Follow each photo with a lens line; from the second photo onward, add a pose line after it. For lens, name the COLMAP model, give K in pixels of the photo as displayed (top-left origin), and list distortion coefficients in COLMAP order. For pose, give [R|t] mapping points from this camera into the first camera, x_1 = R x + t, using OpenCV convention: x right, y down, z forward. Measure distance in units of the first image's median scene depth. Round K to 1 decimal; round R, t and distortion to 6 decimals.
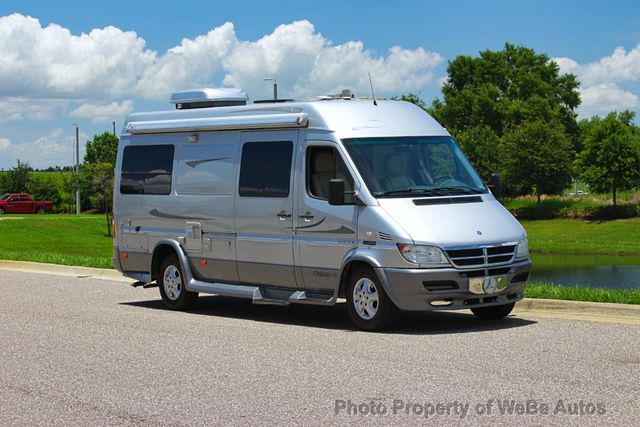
lens RADIAL K [[1650.3, 0, 320.9], [0, 1650.3, 212.2], [0, 0, 1]] dist [-0.382334, 0.000000]
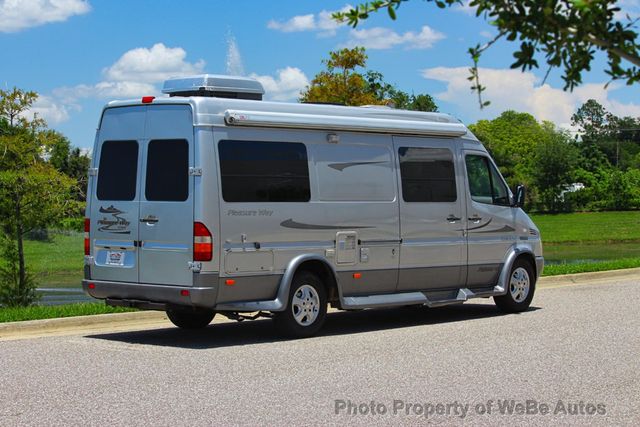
lens RADIAL K [[1650.3, 0, 301.6], [0, 1650.3, 195.3], [0, 0, 1]] dist [-0.382334, 0.000000]
pose [[-0.217610, 0.017701, 0.975875, -0.944615], [0.036387, 0.999288, -0.010012, -0.005552], [-0.975357, 0.033330, -0.218099, 1.214939]]
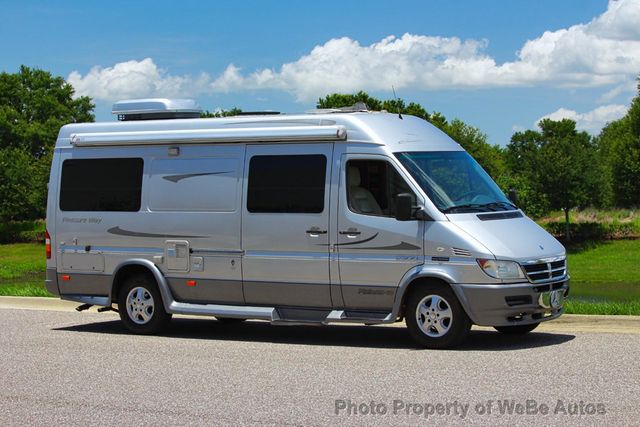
lens RADIAL K [[1650.3, 0, 316.4], [0, 1650.3, 214.2], [0, 0, 1]] dist [-0.382334, 0.000000]
pose [[0.944613, -0.000825, 0.328184, -0.309810], [0.005291, 0.999905, -0.012715, 0.003568], [-0.328143, 0.013747, 0.944528, 0.084841]]
